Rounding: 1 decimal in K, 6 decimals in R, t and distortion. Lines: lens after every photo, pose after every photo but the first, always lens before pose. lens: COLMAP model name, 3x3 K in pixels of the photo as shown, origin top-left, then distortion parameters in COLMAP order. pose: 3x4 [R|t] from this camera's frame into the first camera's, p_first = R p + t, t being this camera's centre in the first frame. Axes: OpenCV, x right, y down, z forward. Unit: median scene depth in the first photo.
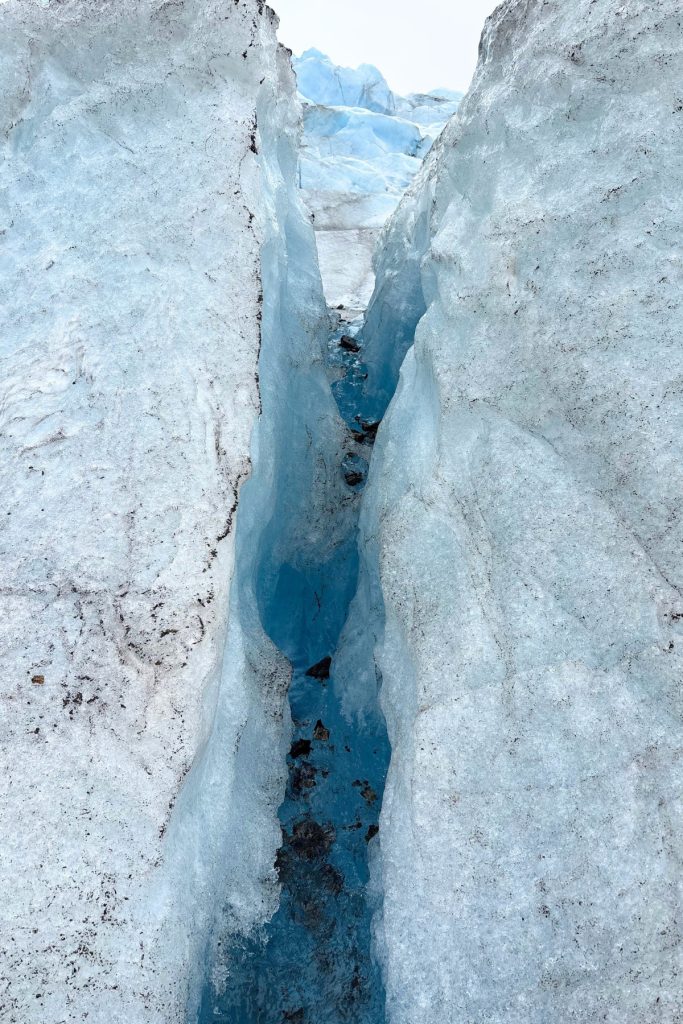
lens RADIAL K [[877.1, 0, 341.5], [0, 877.1, 512.0], [0, 0, 1]] dist [0.092679, -0.152767]
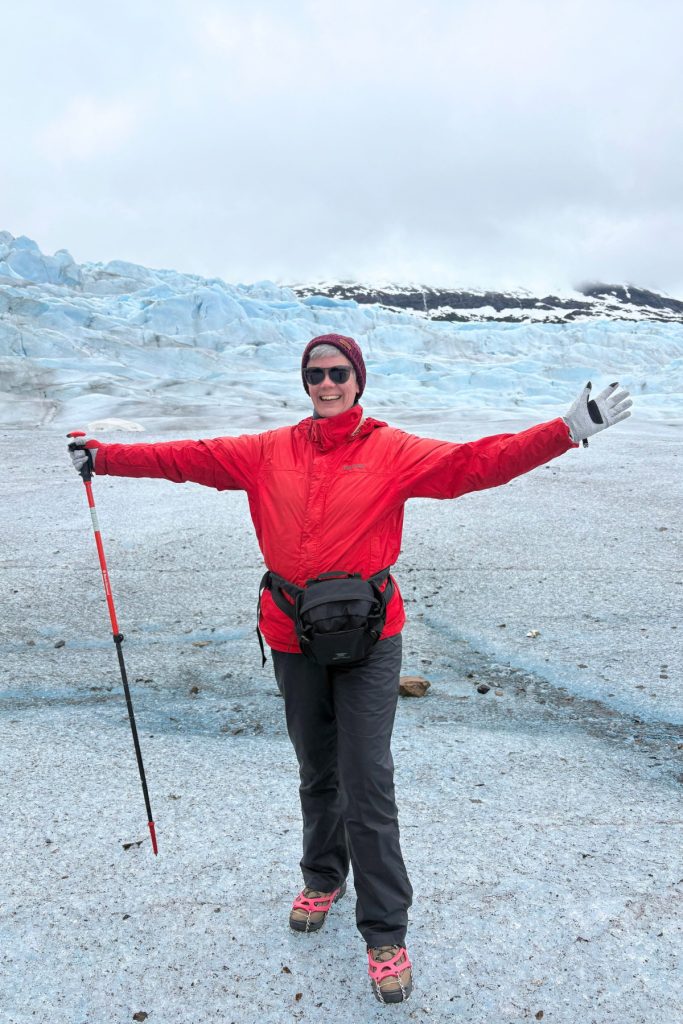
lens RADIAL K [[877.1, 0, 341.5], [0, 877.1, 512.0], [0, 0, 1]] dist [0.092679, -0.152767]
pose [[0.956958, -0.067911, 0.282169, 0.039145], [0.093260, 0.992630, -0.077385, 0.153470], [-0.274834, 0.100369, 0.956239, -0.804330]]
